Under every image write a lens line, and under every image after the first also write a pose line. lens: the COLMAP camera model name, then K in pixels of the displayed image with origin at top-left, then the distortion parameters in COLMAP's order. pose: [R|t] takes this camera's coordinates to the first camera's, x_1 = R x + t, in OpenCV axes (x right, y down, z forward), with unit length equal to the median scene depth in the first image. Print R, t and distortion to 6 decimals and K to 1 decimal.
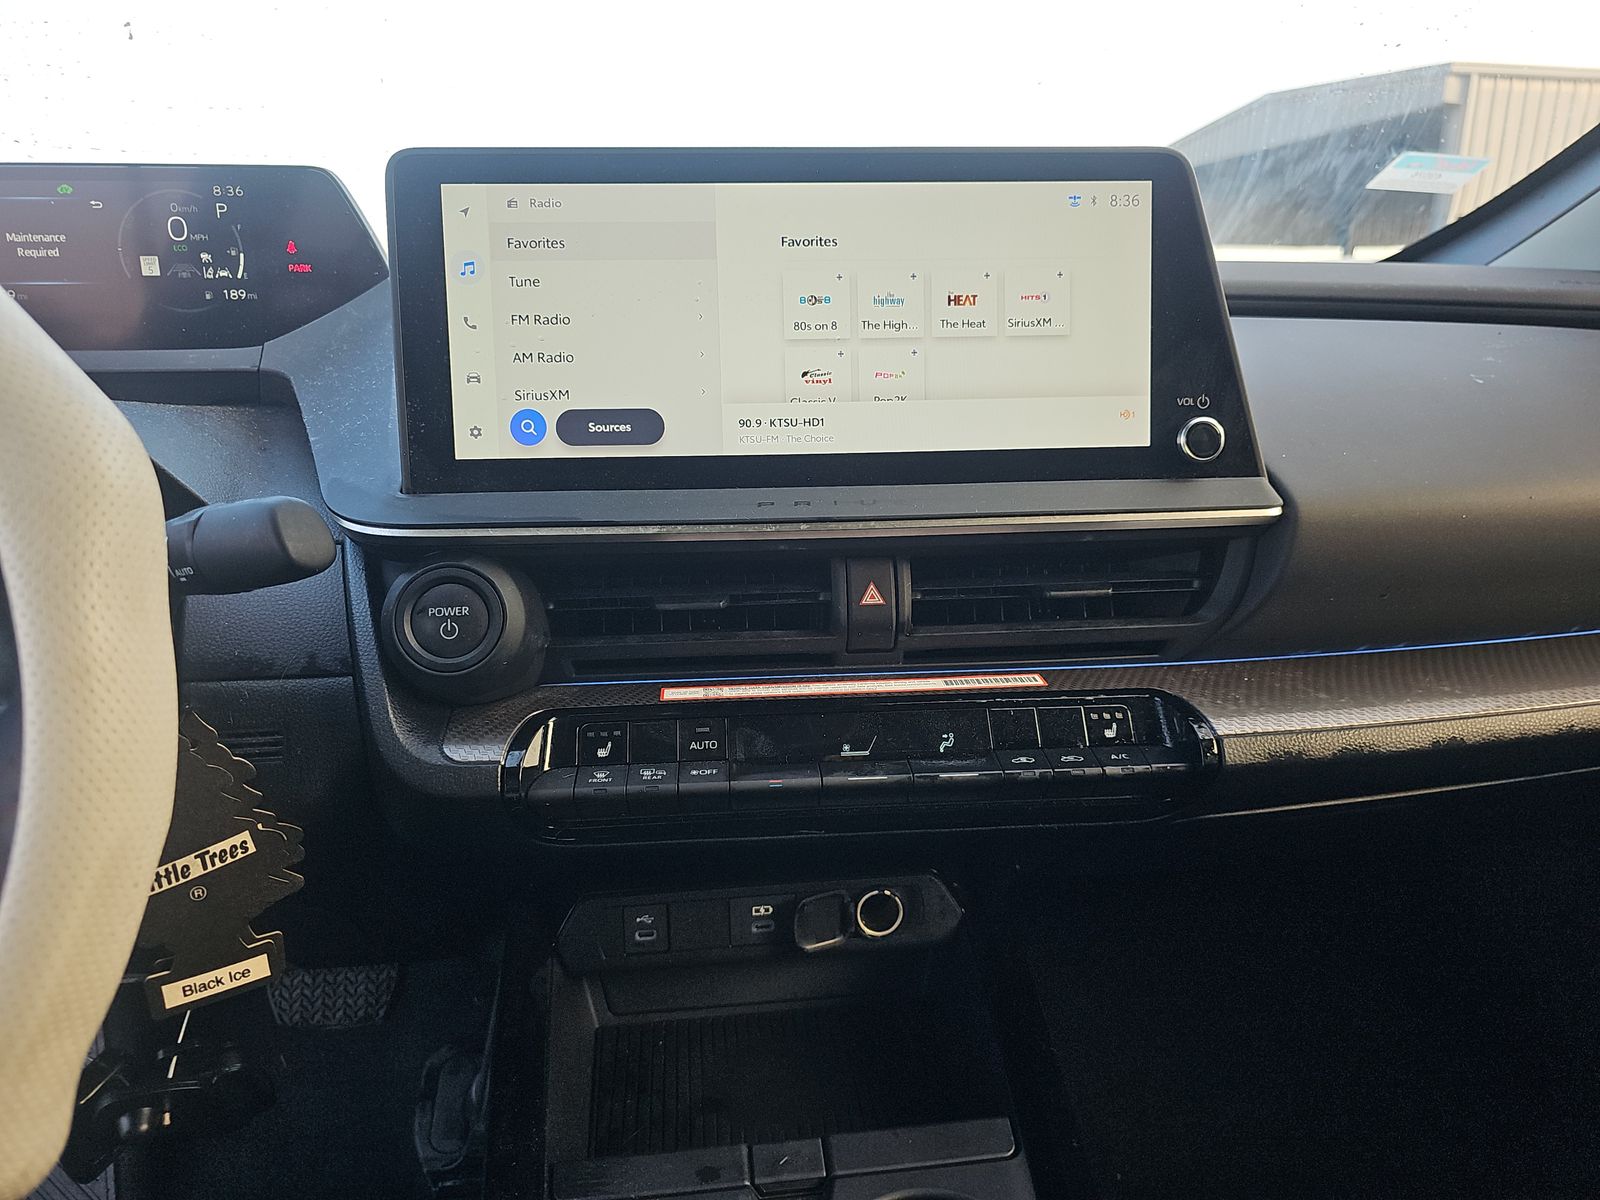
lens RADIAL K [[1030.7, 0, 802.3], [0, 1030.7, 614.5], [0, 0, 1]] dist [0.002047, -0.008375]
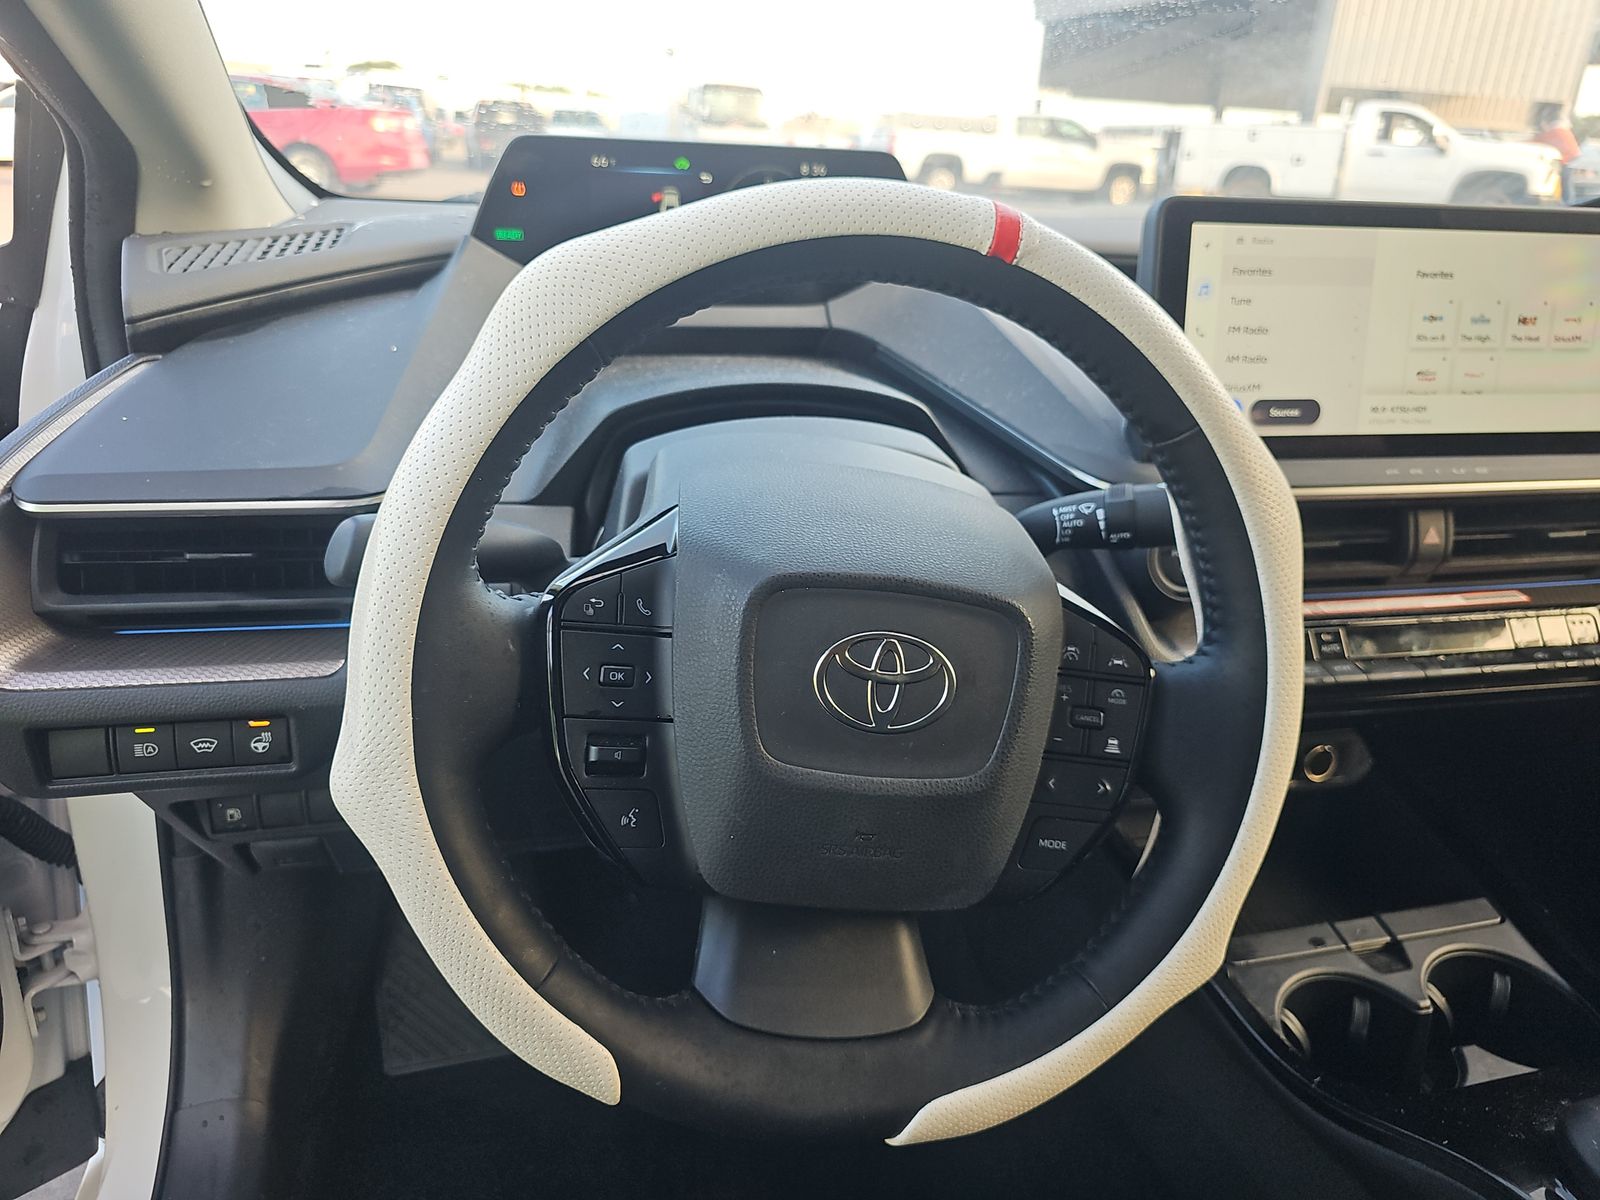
lens RADIAL K [[1030.7, 0, 800.8], [0, 1030.7, 589.7], [0, 0, 1]] dist [0.002047, -0.008375]
pose [[0.992839, -0.004776, 0.119369, -0.868129], [-0.009053, 0.993319, 0.115043, -0.090812], [-0.119121, -0.115300, 0.986162, -0.237975]]
